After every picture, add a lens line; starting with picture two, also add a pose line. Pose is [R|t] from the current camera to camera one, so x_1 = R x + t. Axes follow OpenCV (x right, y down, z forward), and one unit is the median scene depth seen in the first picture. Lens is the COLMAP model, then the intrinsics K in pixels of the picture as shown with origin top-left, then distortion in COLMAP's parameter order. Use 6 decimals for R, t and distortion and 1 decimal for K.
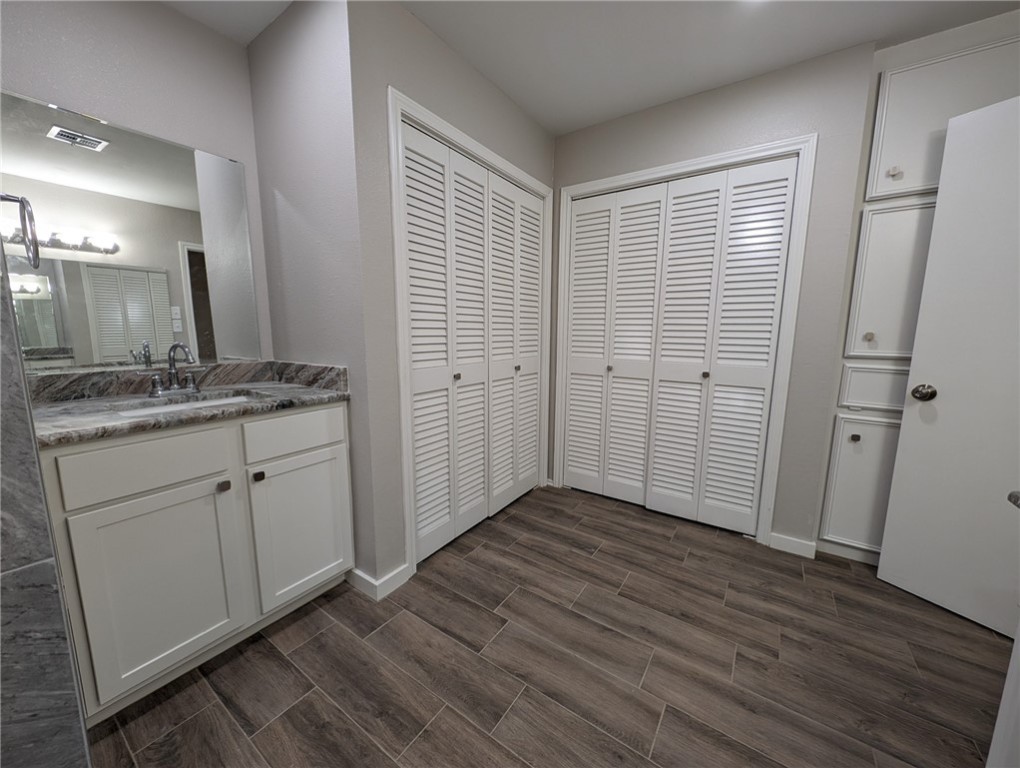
lens RADIAL K [[381.5, 0, 507.7], [0, 381.5, 384.8], [0, 0, 1]] dist [0.014540, -0.007934]
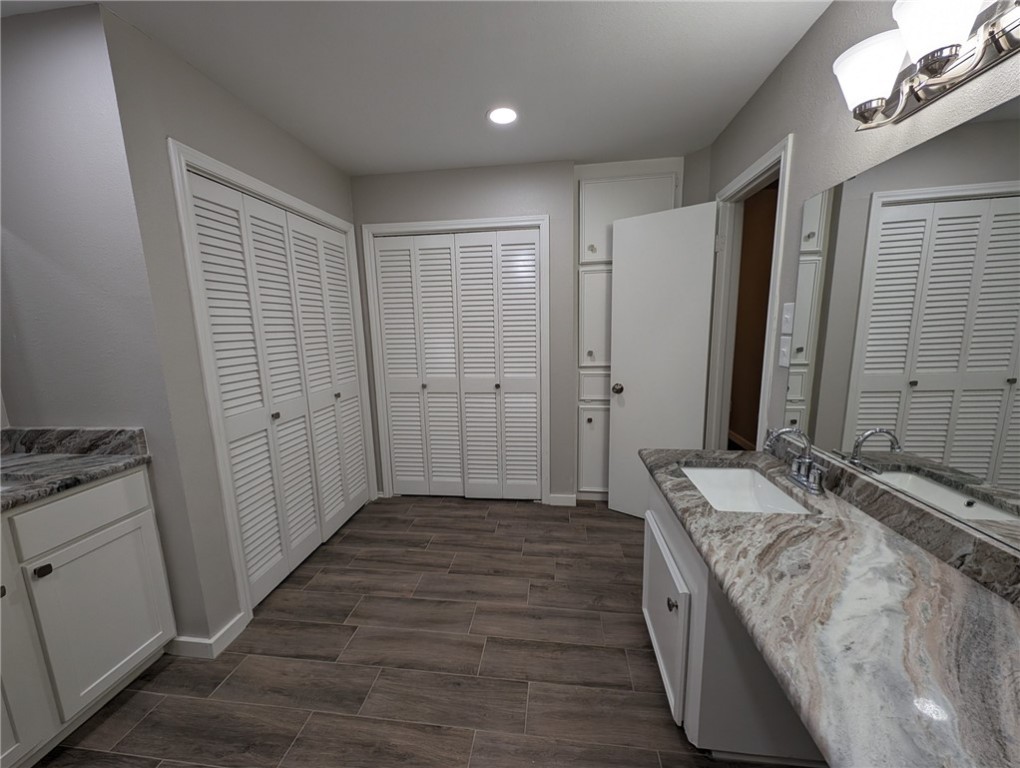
lens RADIAL K [[381.5, 0, 507.7], [0, 381.5, 384.8], [0, 0, 1]] dist [0.014540, -0.007934]
pose [[0.888021, -0.101557, 0.448448, -0.035950], [0.097751, 0.994706, 0.031696, -0.079552], [-0.449292, 0.015690, 0.893247, -0.197342]]
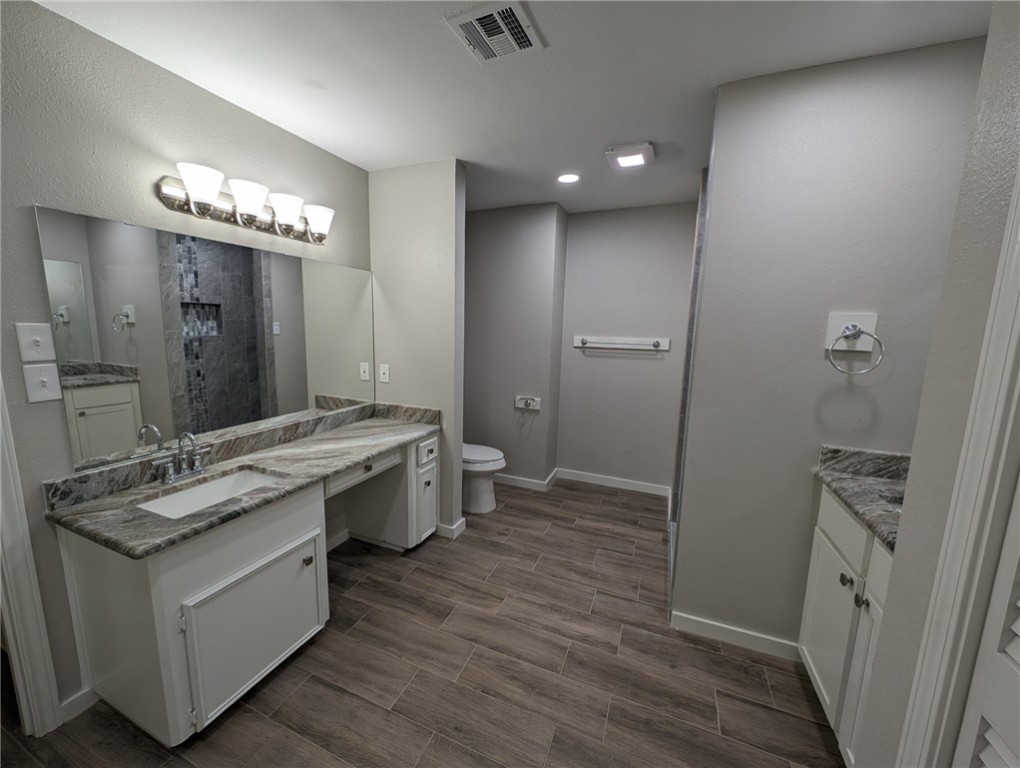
lens RADIAL K [[381.5, 0, 507.7], [0, 381.5, 384.8], [0, 0, 1]] dist [0.014540, -0.007934]
pose [[-0.978203, 0.001077, -0.207646, 0.226920], [-0.059931, 0.955966, 0.287292, -0.311295], [0.198812, 0.293474, -0.935065, 1.104344]]
